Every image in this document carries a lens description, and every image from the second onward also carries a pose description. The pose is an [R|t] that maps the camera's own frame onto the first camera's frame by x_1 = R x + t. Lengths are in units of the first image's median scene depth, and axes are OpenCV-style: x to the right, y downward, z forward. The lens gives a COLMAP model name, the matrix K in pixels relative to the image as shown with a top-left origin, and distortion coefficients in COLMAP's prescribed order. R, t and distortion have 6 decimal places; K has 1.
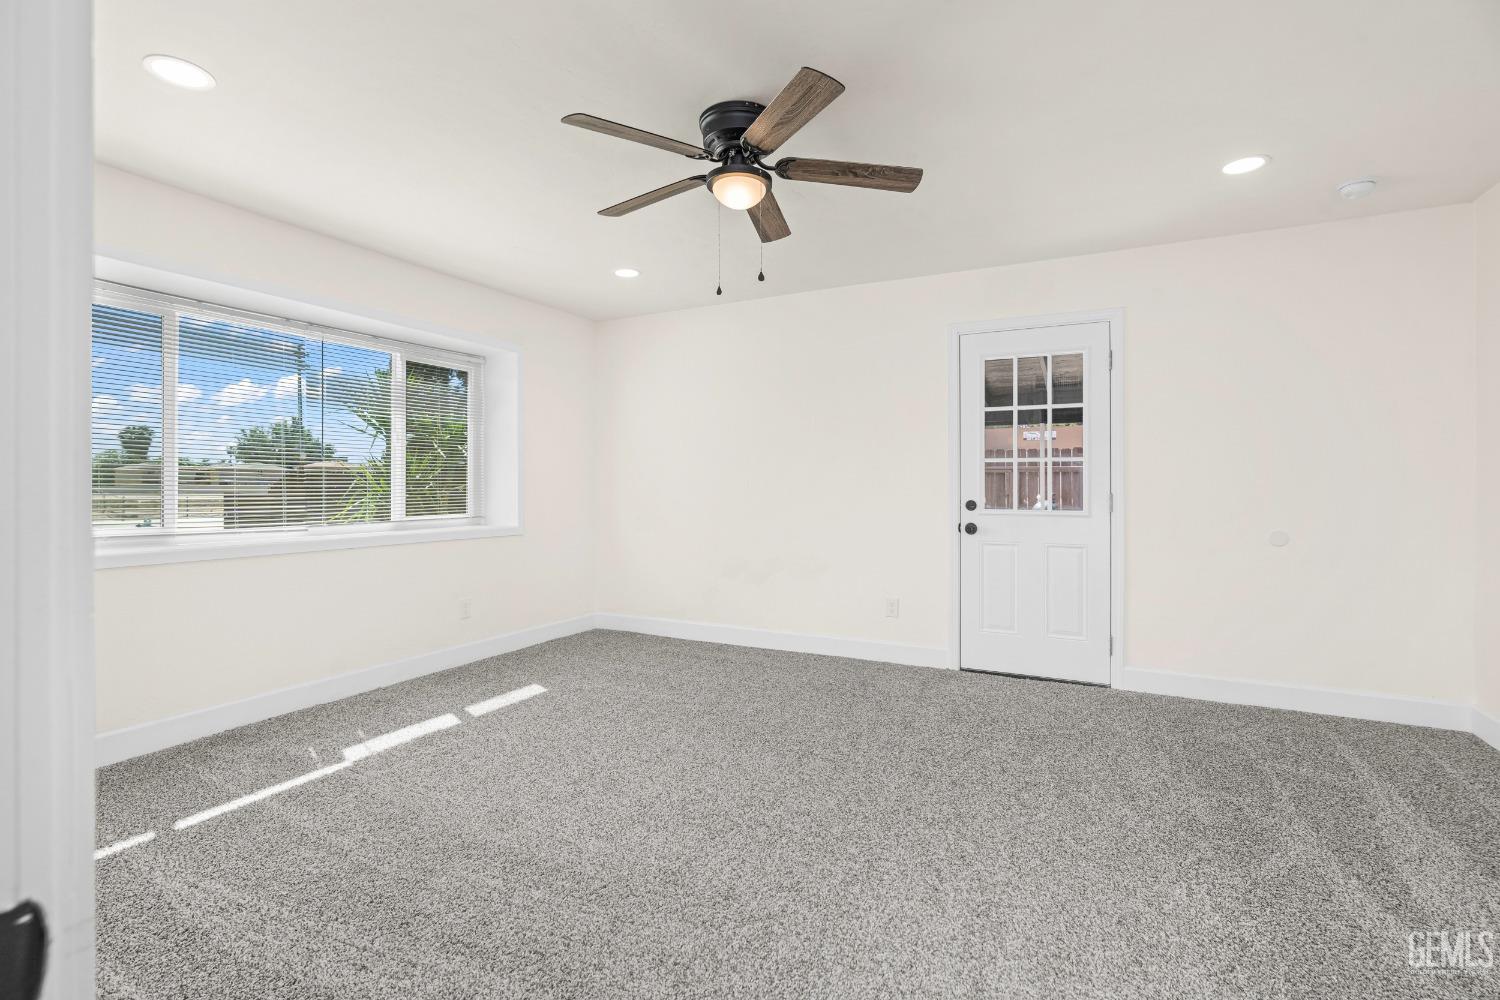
lens RADIAL K [[679.6, 0, 750.0], [0, 679.6, 500.0], [0, 0, 1]] dist [-0.003386, -0.000240]
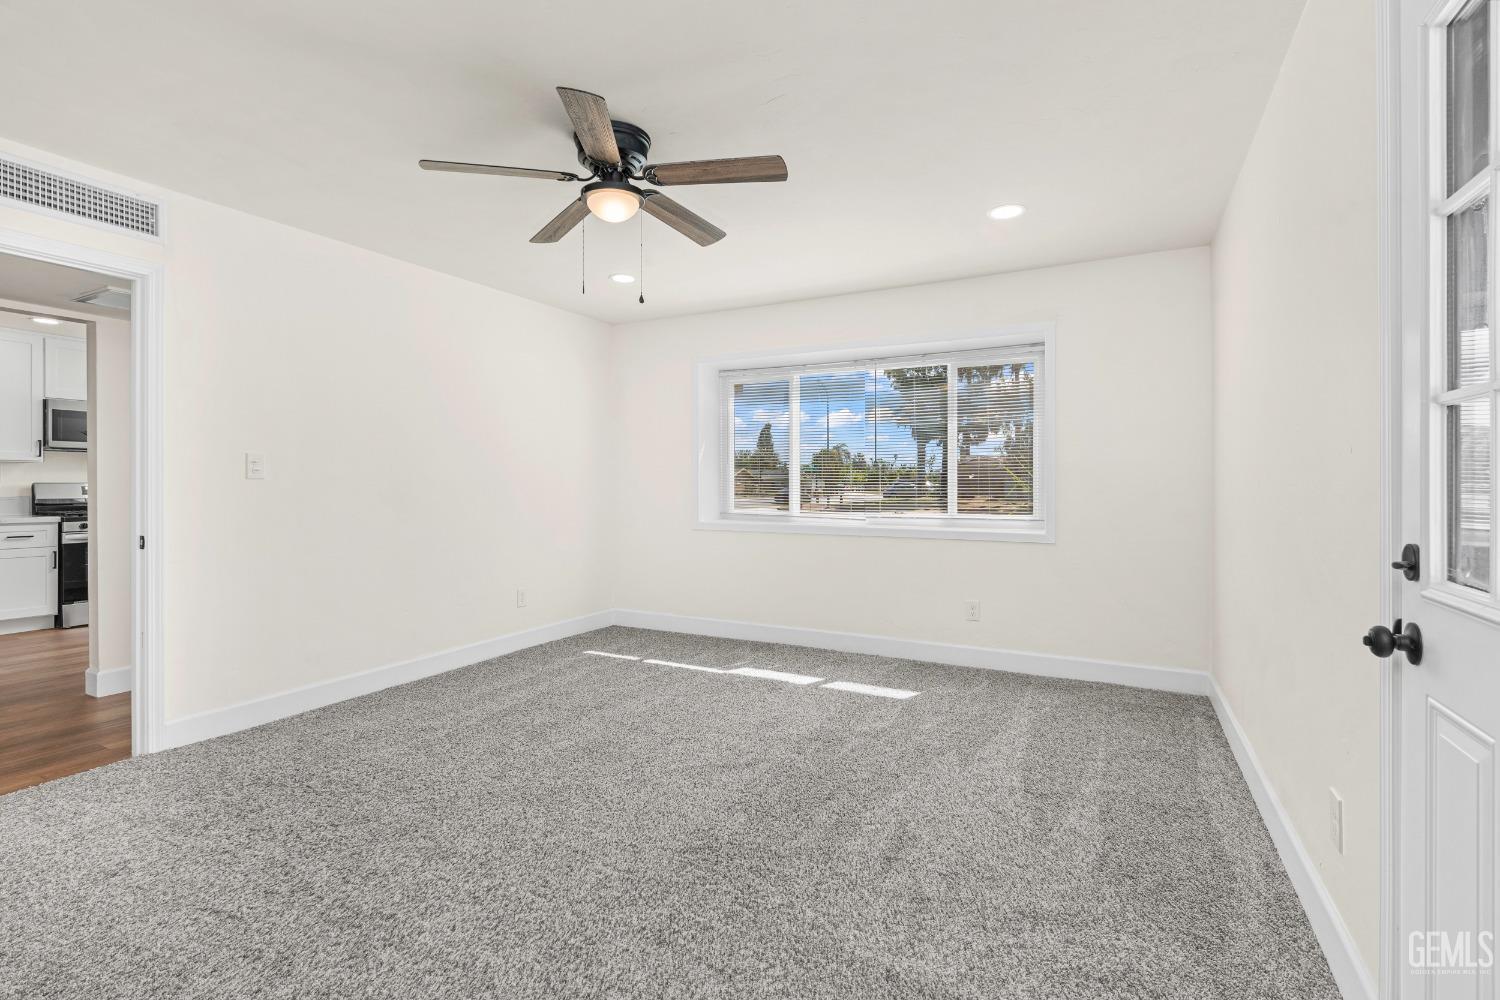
lens RADIAL K [[679.6, 0, 750.0], [0, 679.6, 500.0], [0, 0, 1]] dist [-0.003386, -0.000240]
pose [[0.005704, 0.025772, -0.999652, 0.629416], [-0.016926, 0.999527, 0.025672, -0.021942], [0.999840, 0.016773, 0.006137, 0.740279]]
